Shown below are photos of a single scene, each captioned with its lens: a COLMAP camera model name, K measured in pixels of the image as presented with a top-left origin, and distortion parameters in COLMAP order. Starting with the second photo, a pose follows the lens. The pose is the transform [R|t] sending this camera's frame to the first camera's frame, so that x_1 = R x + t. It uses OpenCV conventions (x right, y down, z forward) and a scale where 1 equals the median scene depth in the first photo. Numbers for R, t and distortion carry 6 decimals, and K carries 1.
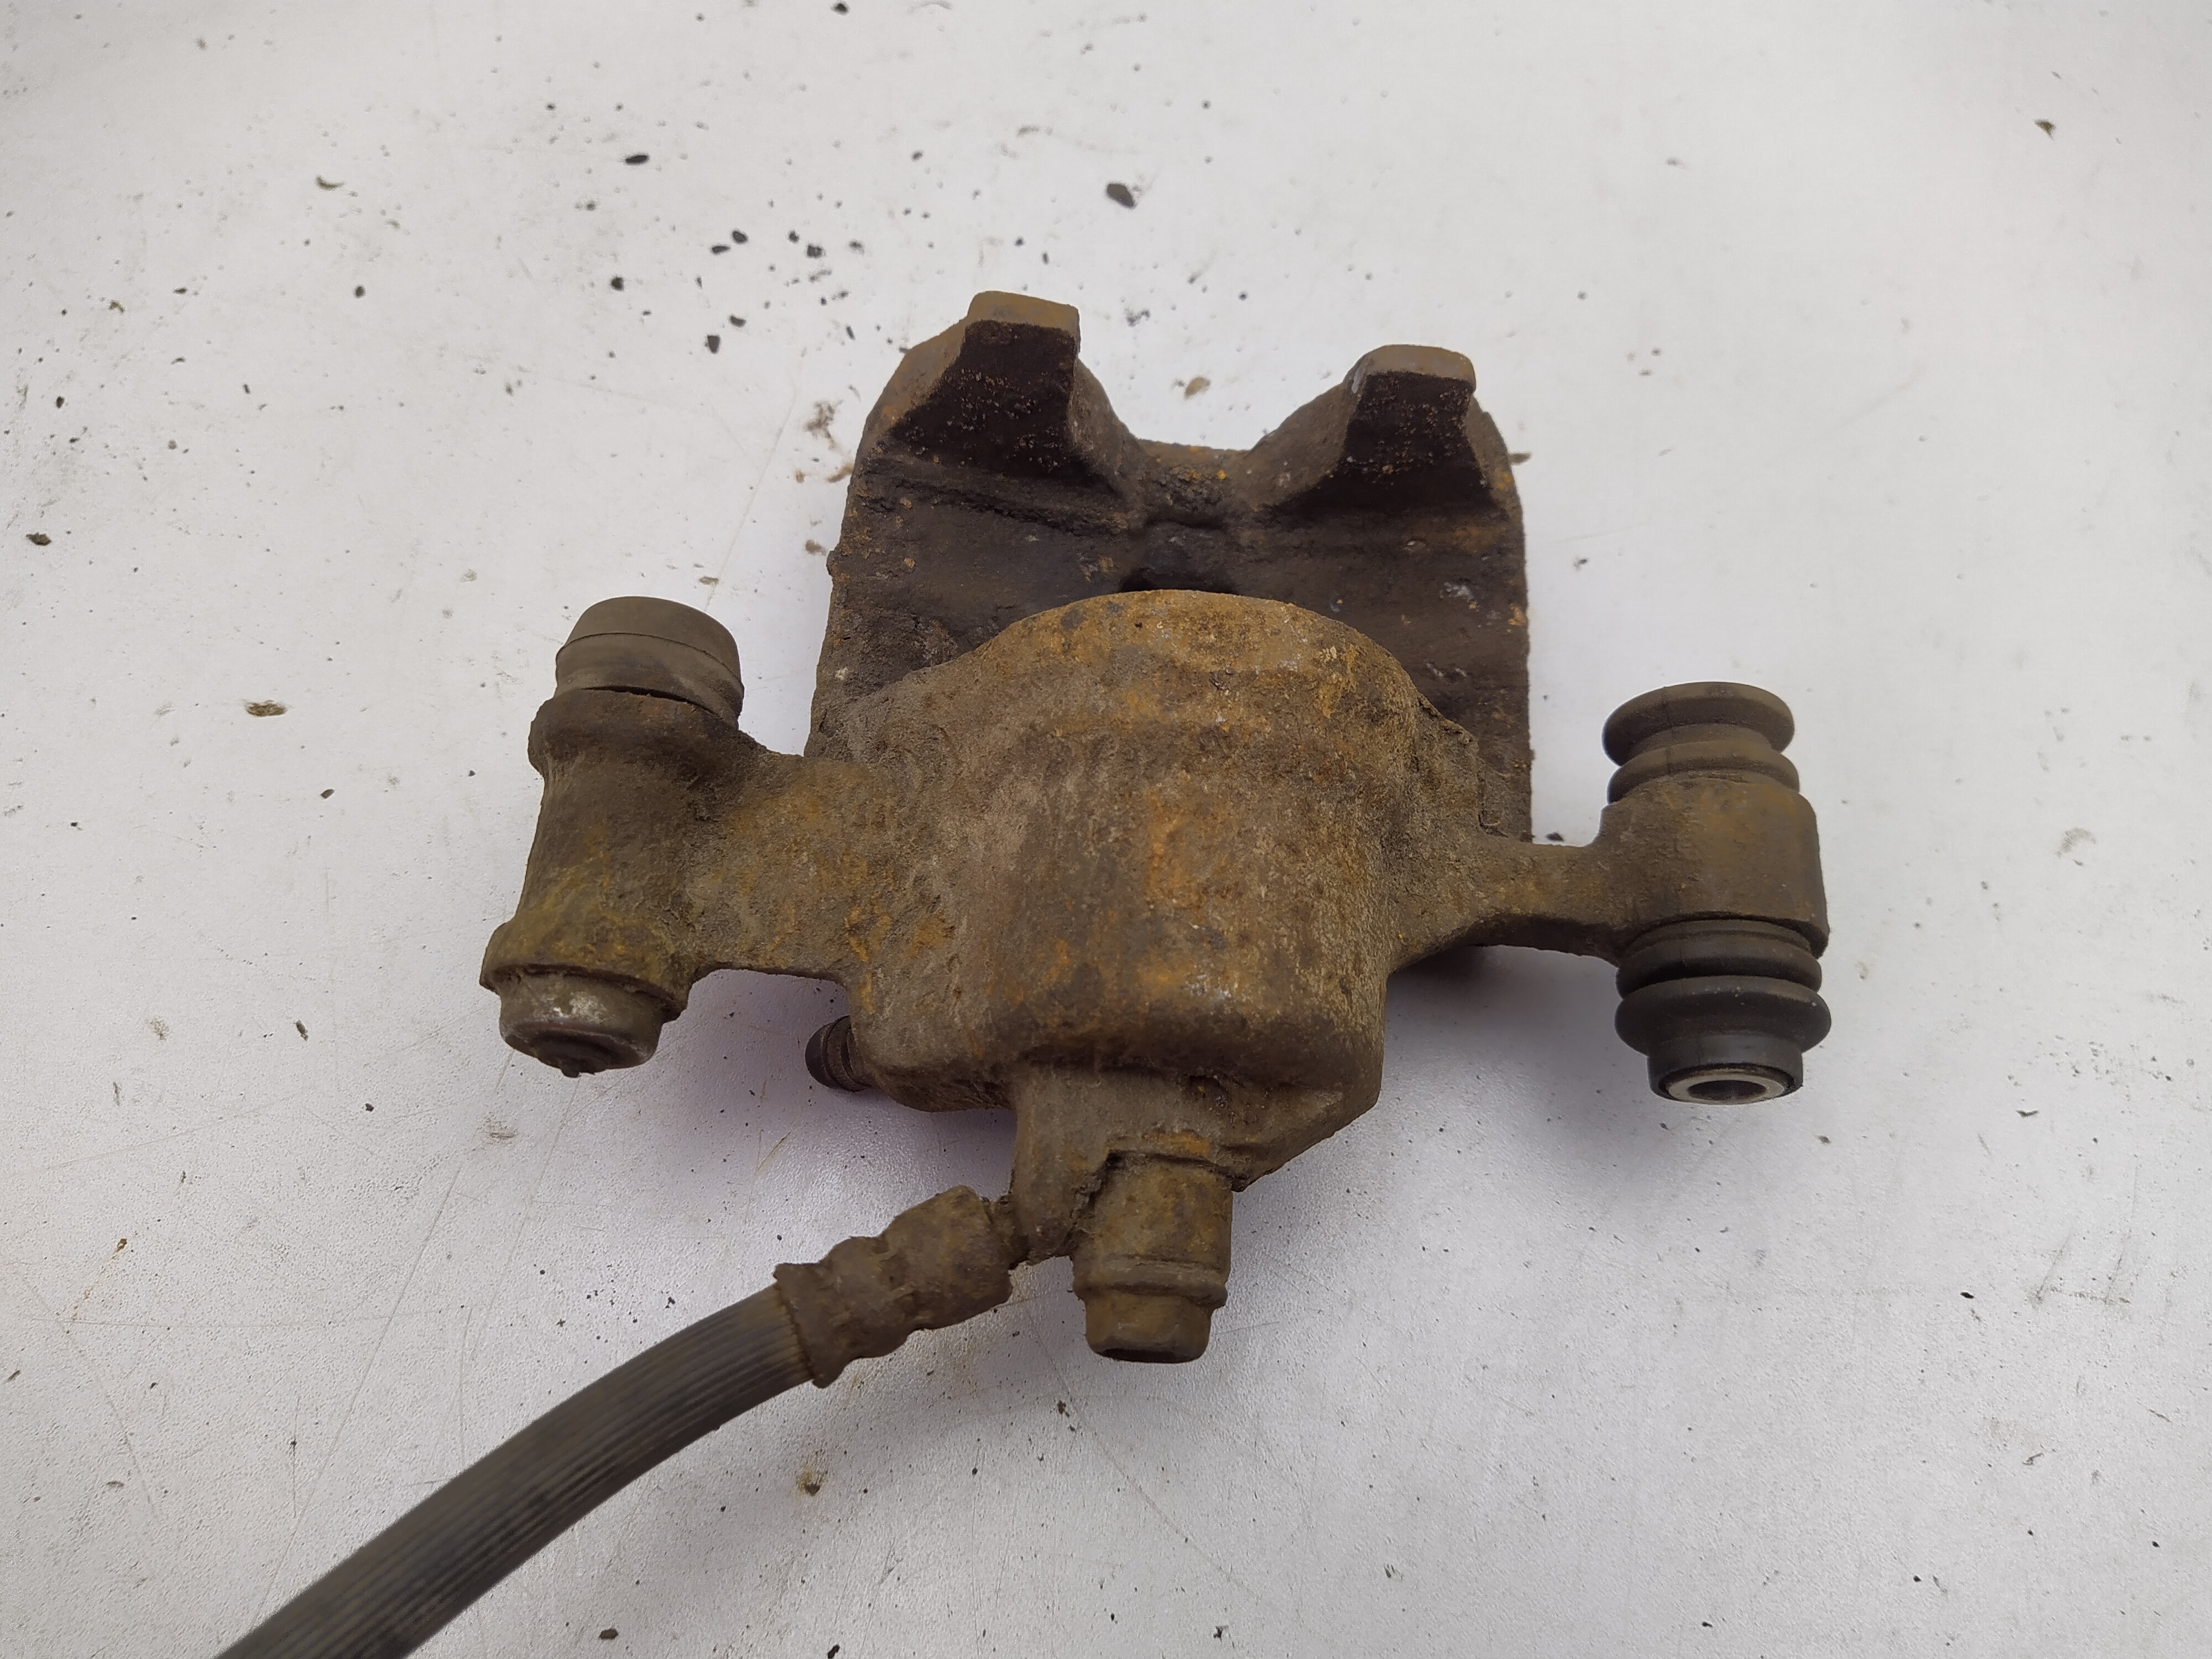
lens RADIAL K [[1743.8, 0, 1150.5], [0, 1743.8, 819.7], [0, 0, 1]] dist [0.065211, -0.105785]
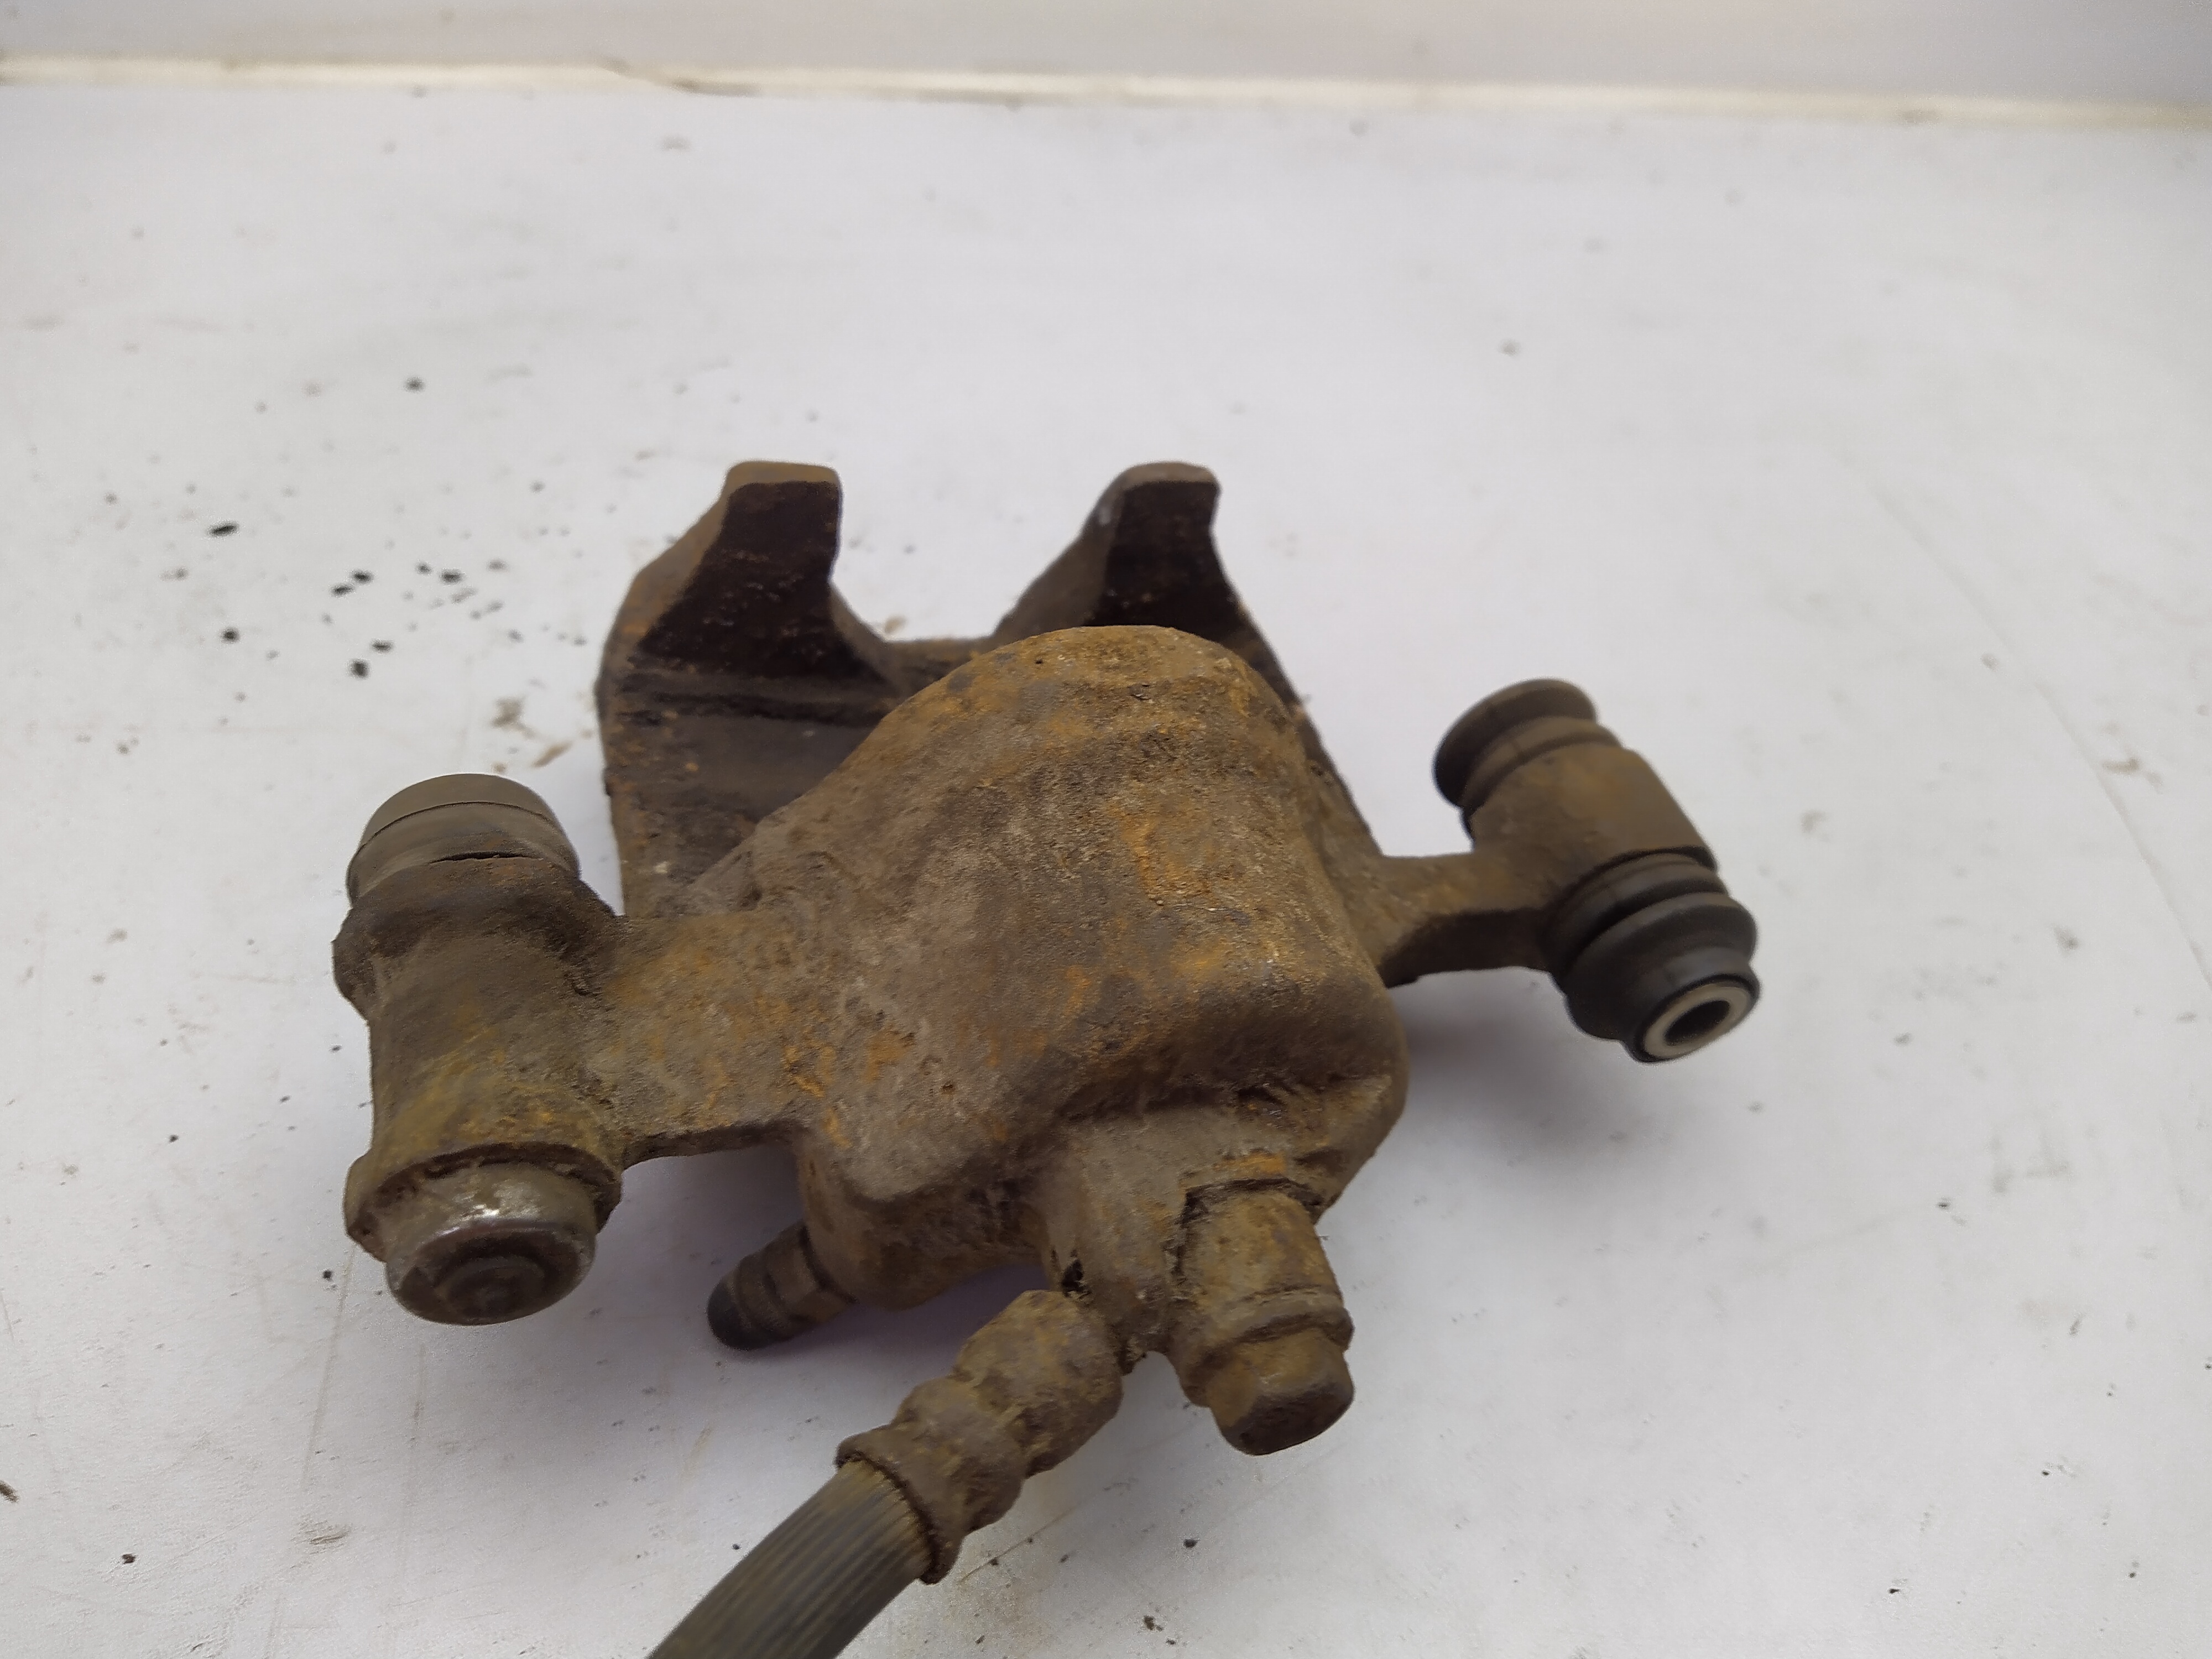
lens RADIAL K [[1743.8, 0, 1152.4], [0, 1743.8, 785.5], [0, 0, 1]] dist [0.065211, -0.105785]
pose [[0.924748, -0.188315, 0.330723, -0.248948], [0.285786, 0.917483, -0.276680, 0.208361], [-0.251330, 0.350375, 0.902258, 0.131332]]
